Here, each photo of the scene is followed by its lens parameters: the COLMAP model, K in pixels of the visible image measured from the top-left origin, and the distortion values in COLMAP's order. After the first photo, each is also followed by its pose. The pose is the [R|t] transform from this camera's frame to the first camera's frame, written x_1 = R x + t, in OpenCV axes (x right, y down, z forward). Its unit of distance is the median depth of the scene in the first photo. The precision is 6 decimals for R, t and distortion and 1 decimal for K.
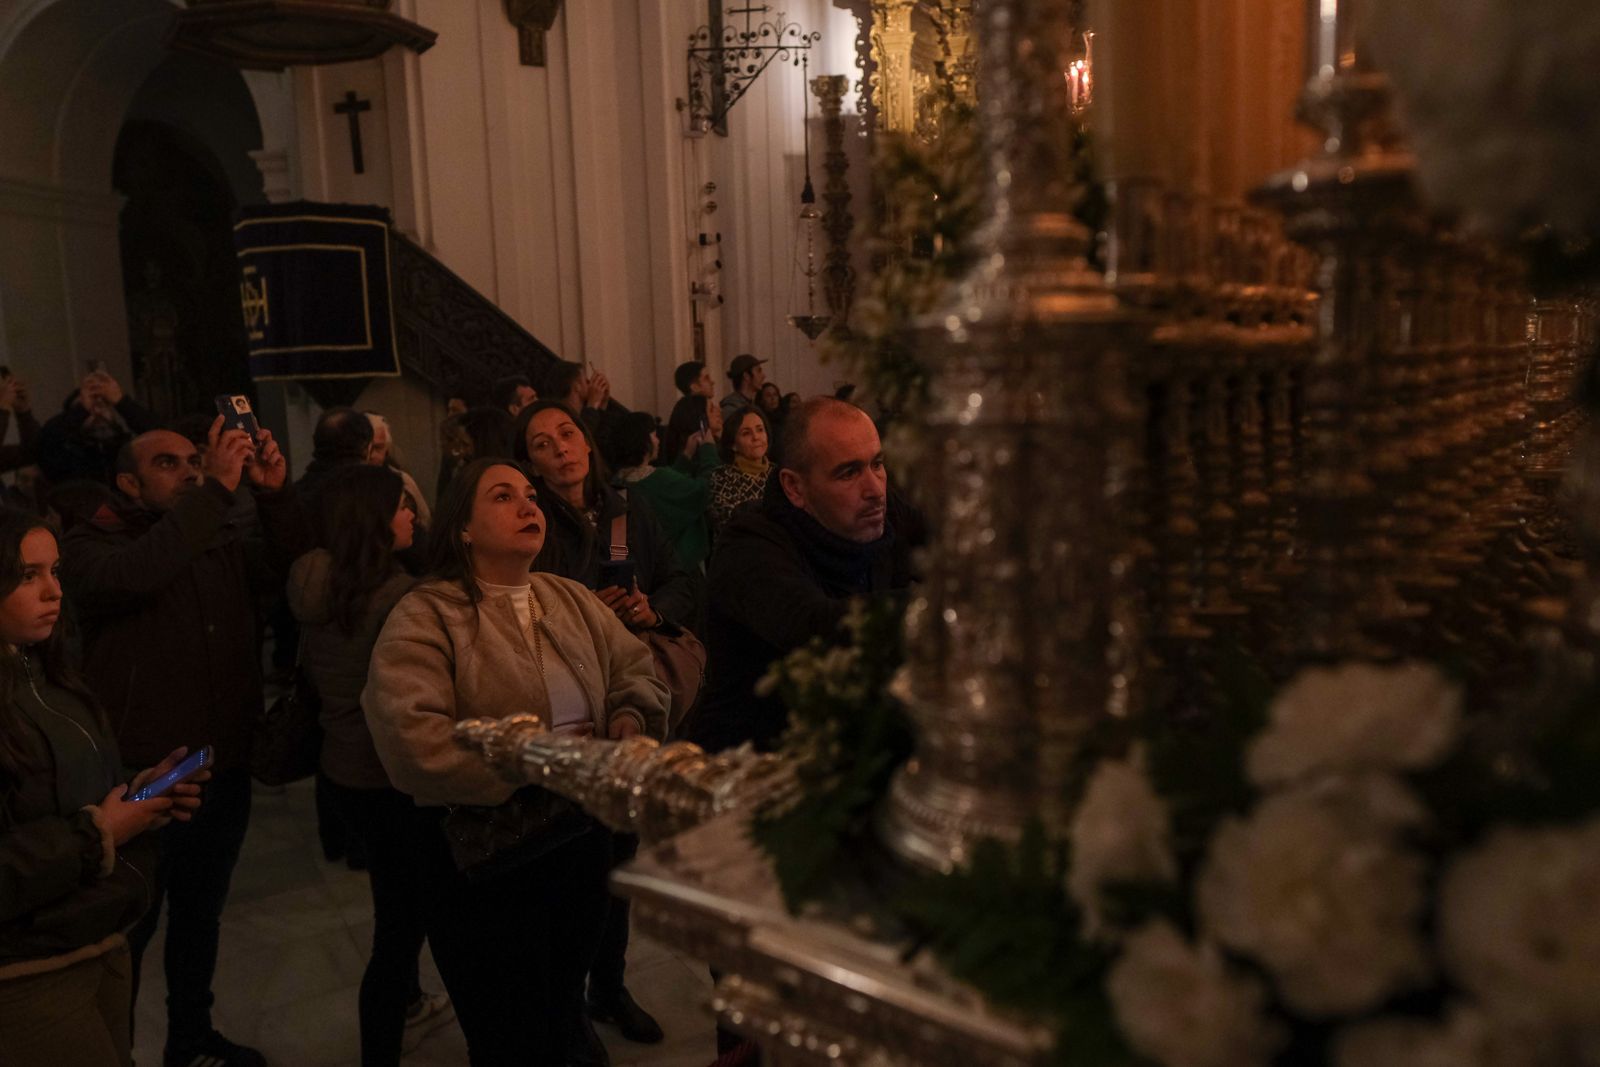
lens RADIAL K [[1187.3, 0, 800.0], [0, 1187.3, 533.5], [0, 0, 1]] dist [0.015618, -0.006824]
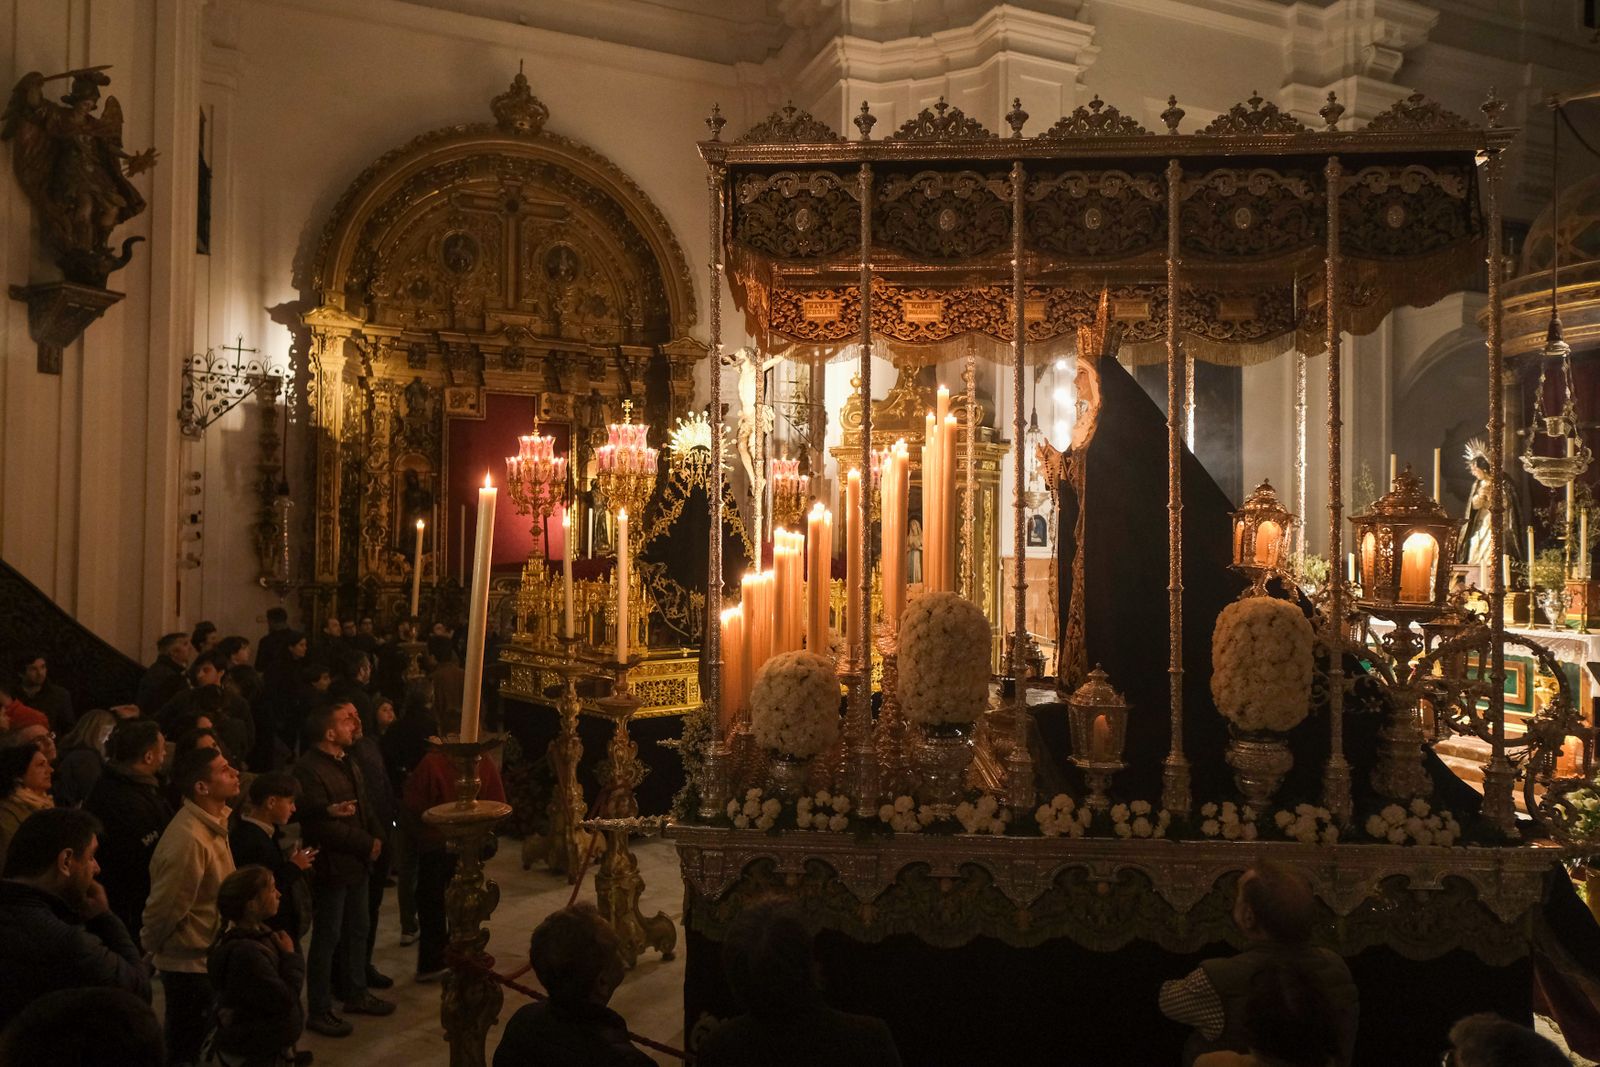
lens RADIAL K [[1187.3, 0, 800.0], [0, 1187.3, 533.5], [0, 0, 1]] dist [0.015618, -0.006824]
pose [[0.831100, 0.047813, 0.554064, -0.206377], [0.036959, 0.989346, -0.140814, -0.024983], [-0.554893, 0.137508, 0.820478, -0.328337]]
